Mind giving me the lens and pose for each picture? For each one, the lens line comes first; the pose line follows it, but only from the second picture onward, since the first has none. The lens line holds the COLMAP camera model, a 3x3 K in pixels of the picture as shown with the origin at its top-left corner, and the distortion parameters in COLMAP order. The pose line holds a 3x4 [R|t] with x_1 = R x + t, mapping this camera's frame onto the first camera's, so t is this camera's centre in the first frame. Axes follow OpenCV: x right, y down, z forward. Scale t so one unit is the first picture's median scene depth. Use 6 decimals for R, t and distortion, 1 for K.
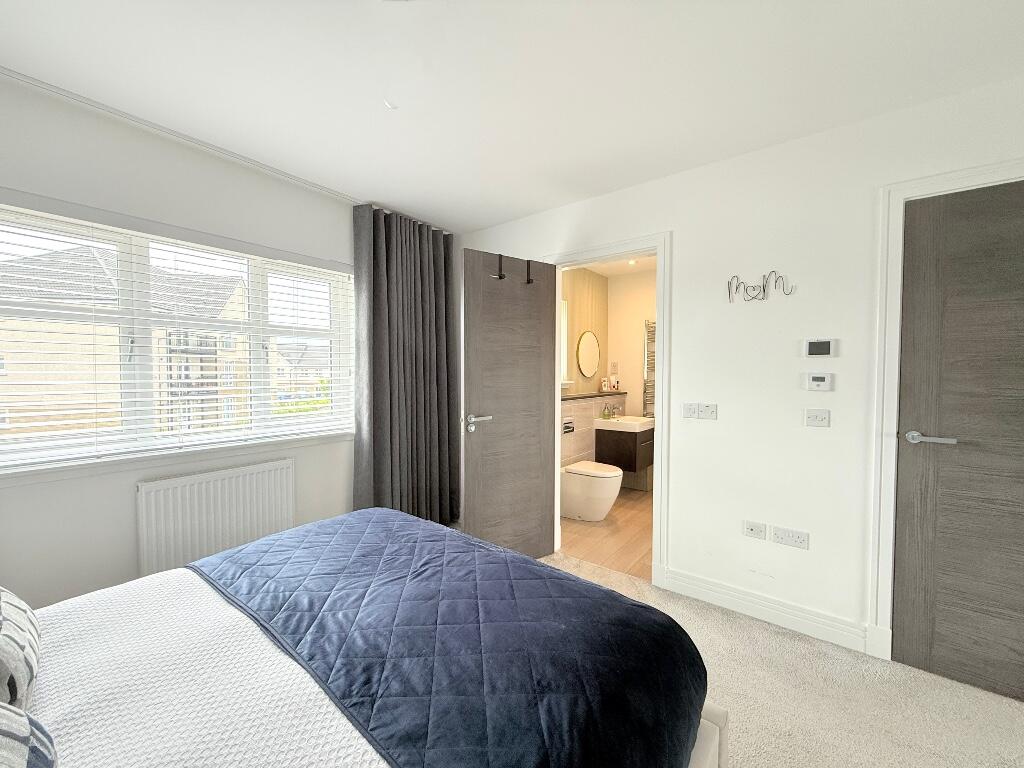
lens RADIAL K [[407.4, 0, 512.0], [0, 407.4, 384.0], [0, 0, 1]] dist [-0.001710, 0.000044]
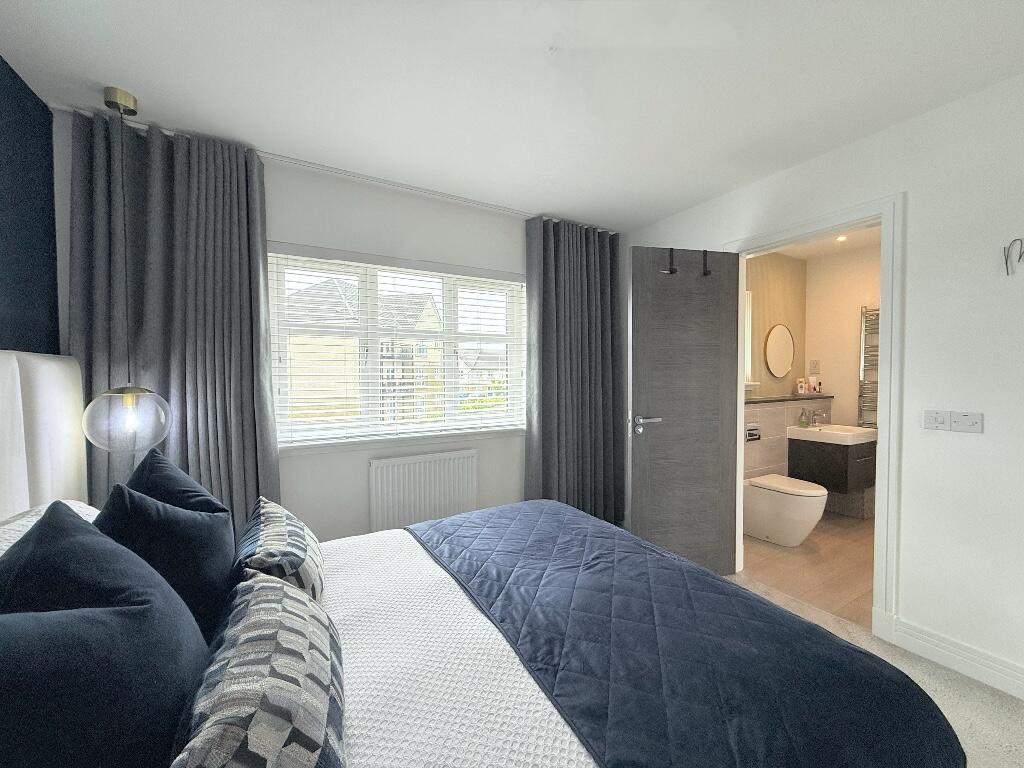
lens RADIAL K [[409.0, 0, 509.5], [0, 409.0, 384.1], [0, 0, 1]] dist [-0.000279, 0.000085]
pose [[0.924393, 0.005224, -0.381404, -0.014338], [-0.006280, 0.999979, -0.001524, 0.002582], [0.381389, 0.003804, 0.924407, -0.025335]]
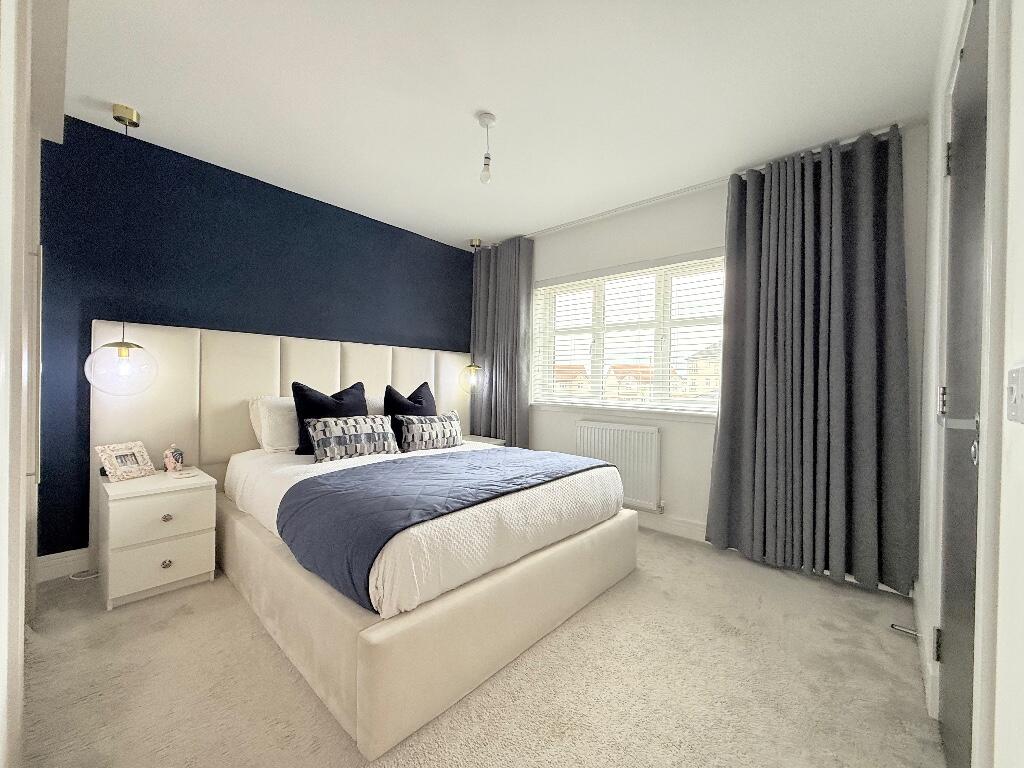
lens RADIAL K [[409.0, 0, 509.5], [0, 409.0, 384.1], [0, 0, 1]] dist [-0.000279, 0.000085]
pose [[-0.074314, 0.039939, -0.996435, 0.733037], [-0.021500, 0.998901, 0.041641, 0.009819], [0.997003, 0.024517, -0.073373, 0.643955]]
